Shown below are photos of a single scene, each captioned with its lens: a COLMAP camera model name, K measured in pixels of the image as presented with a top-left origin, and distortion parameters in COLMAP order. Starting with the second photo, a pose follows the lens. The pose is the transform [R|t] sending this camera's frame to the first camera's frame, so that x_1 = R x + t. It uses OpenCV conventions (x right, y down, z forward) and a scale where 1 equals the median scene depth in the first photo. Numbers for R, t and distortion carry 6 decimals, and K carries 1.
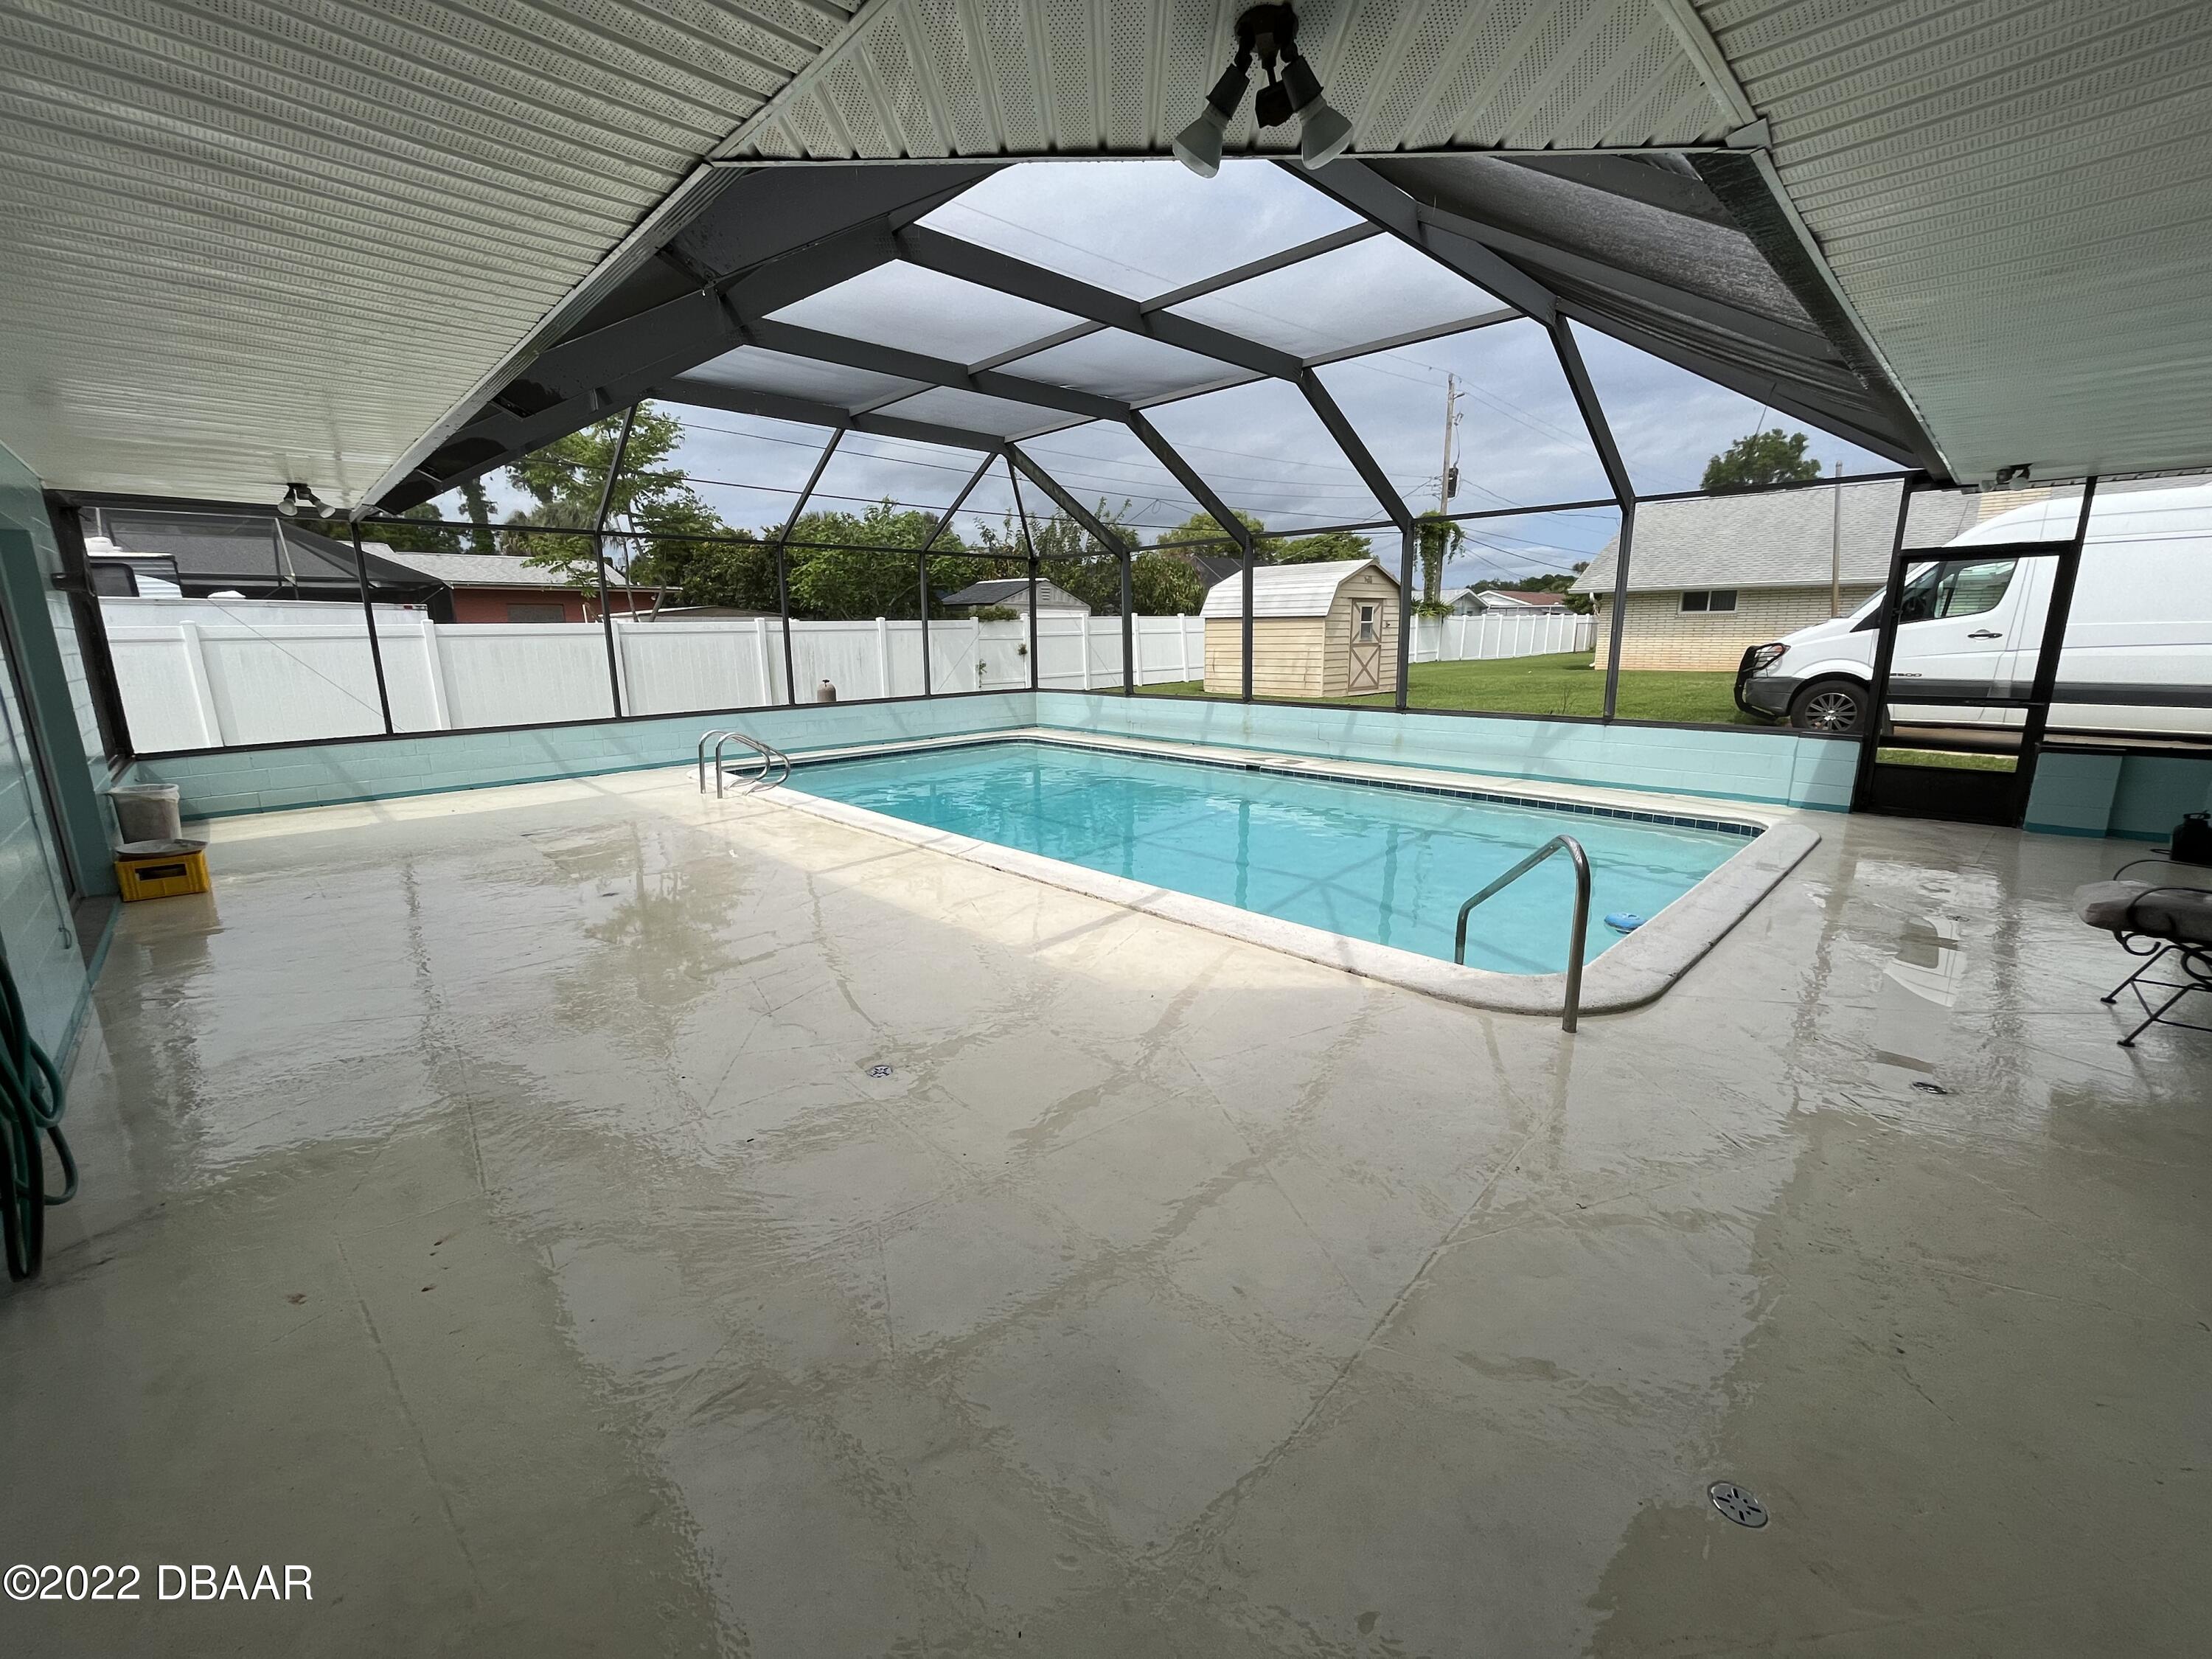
lens RADIAL K [[888.2, 0, 1100.3], [0, 888.2, 825.4], [0, 0, 1]] dist [-0.002292, -0.000216]
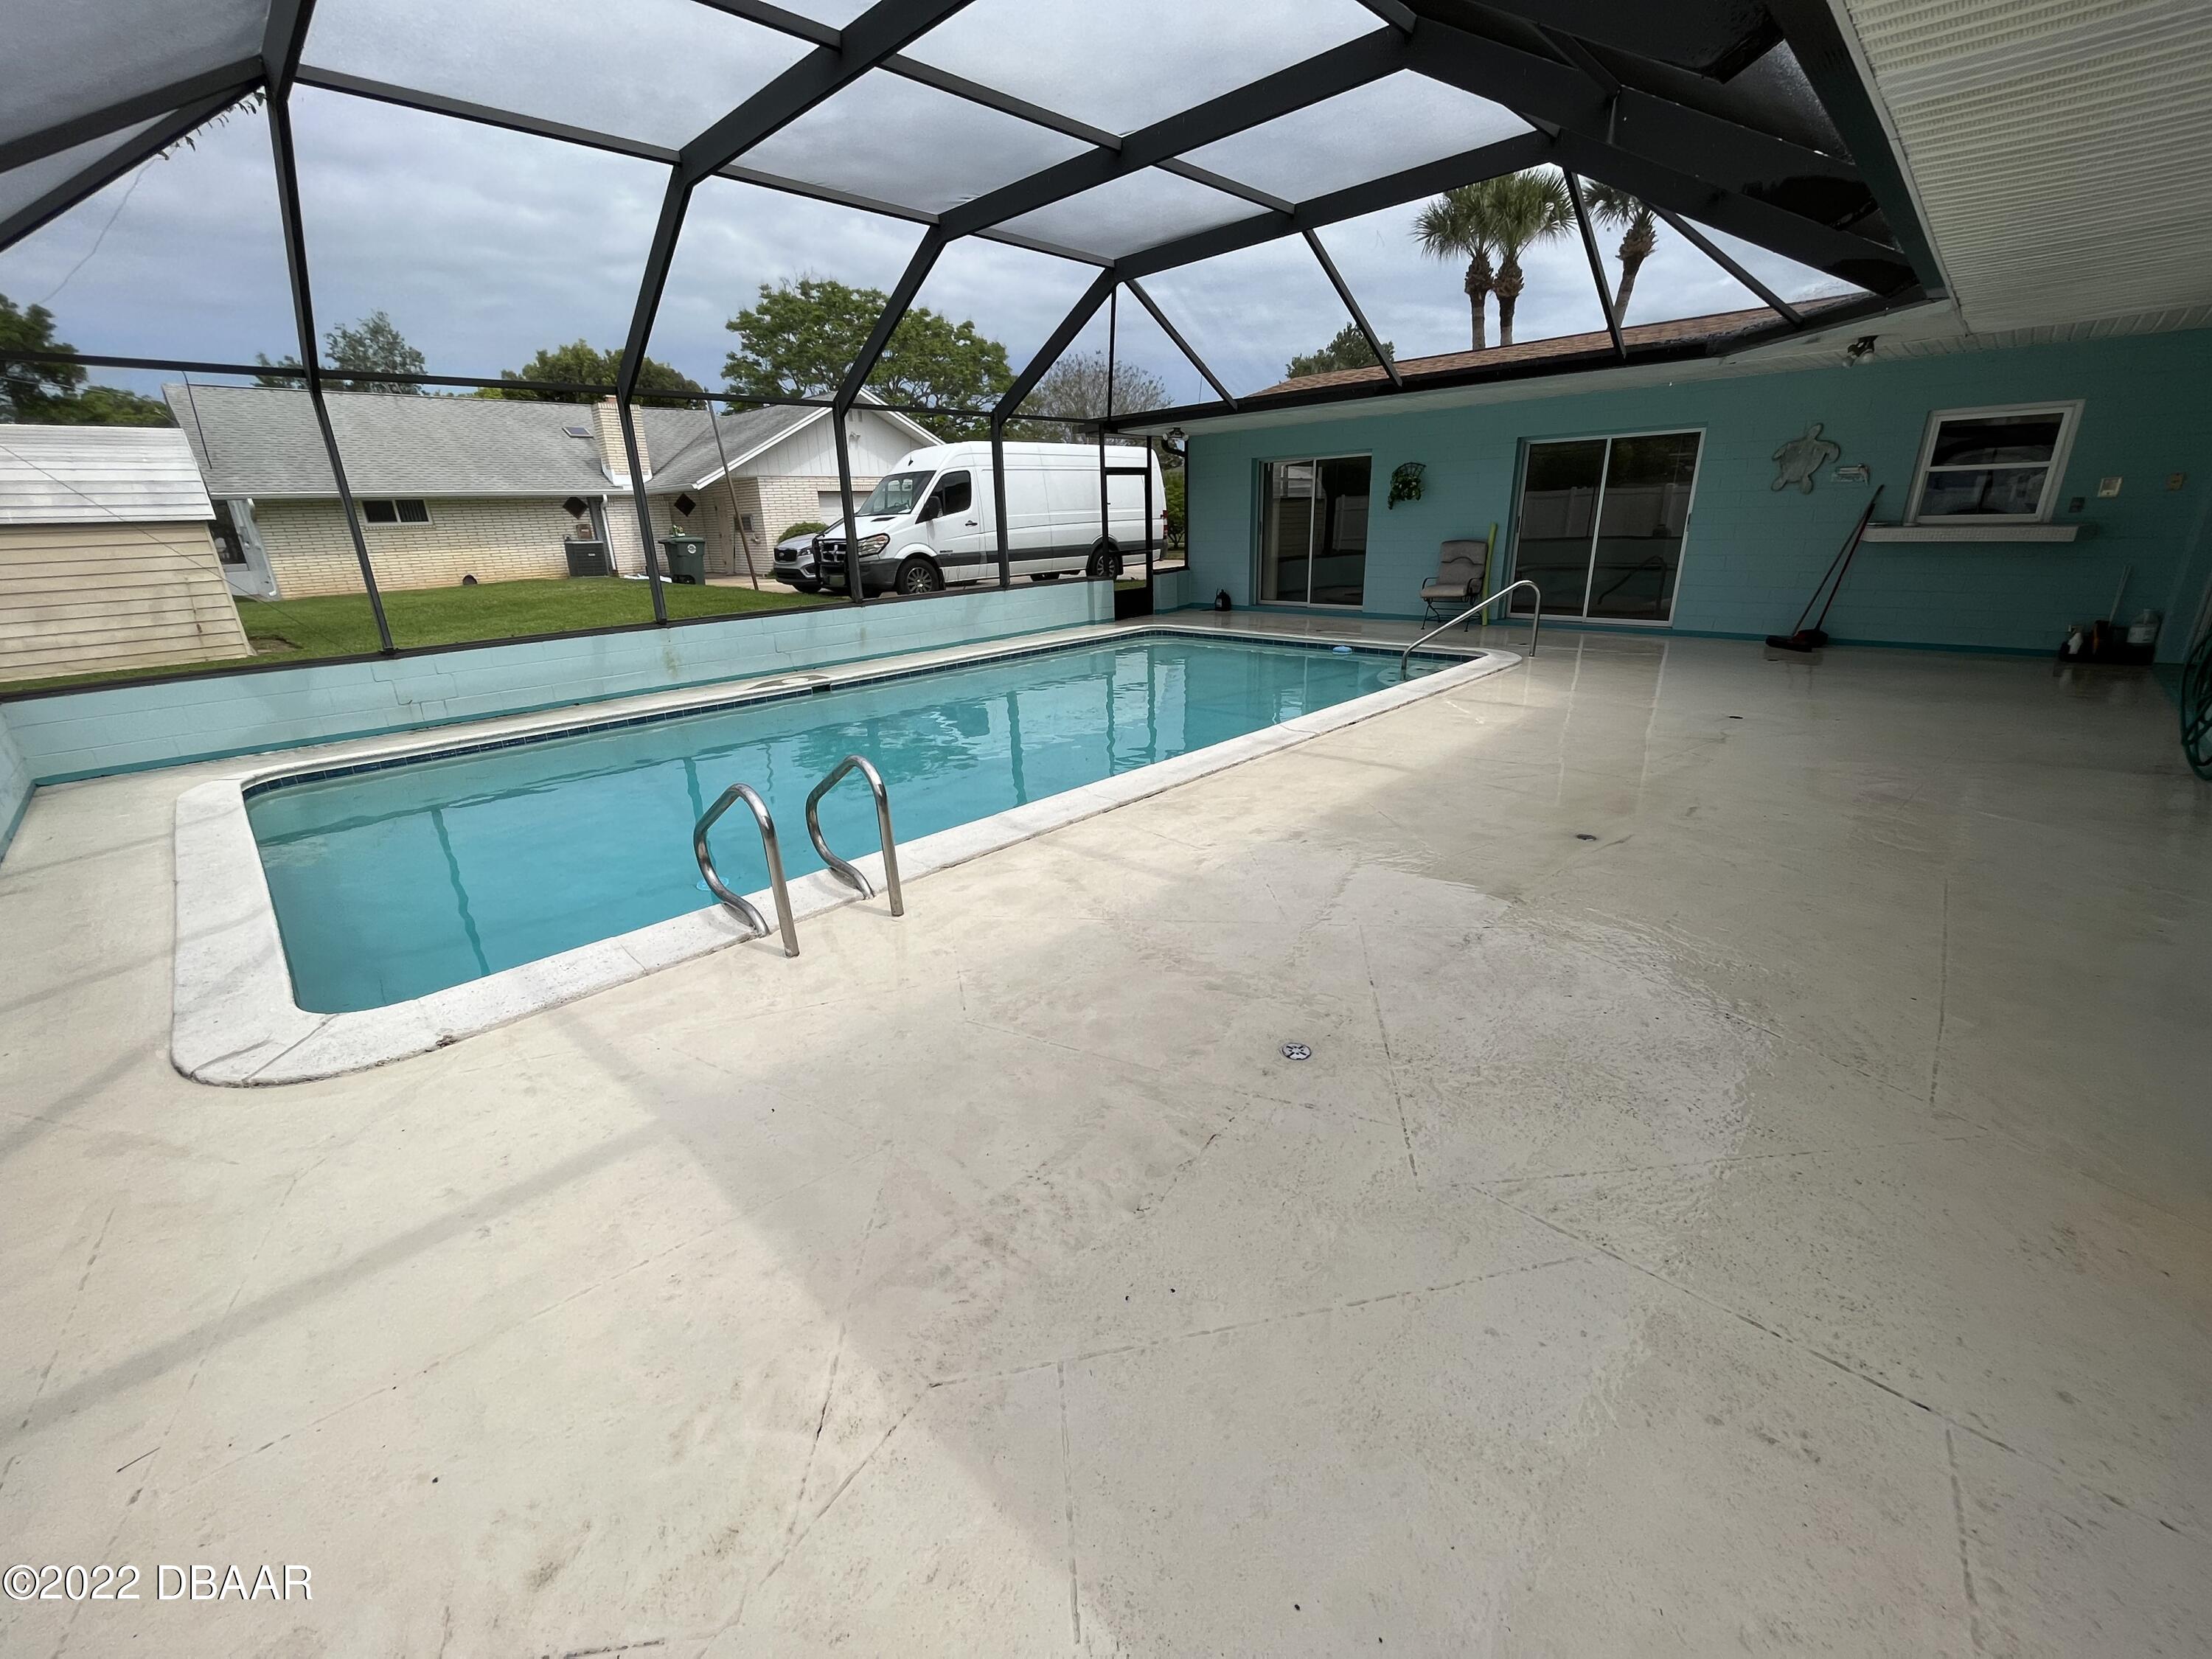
lens RADIAL K [[888.2, 0, 1100.3], [0, 888.2, 825.4], [0, 0, 1]] dist [-0.002292, -0.000216]
pose [[-0.023852, -0.314981, 0.948798, -0.665106], [0.250451, 0.916920, 0.310695, -0.143043], [-0.967835, 0.245038, 0.057017, 0.755829]]
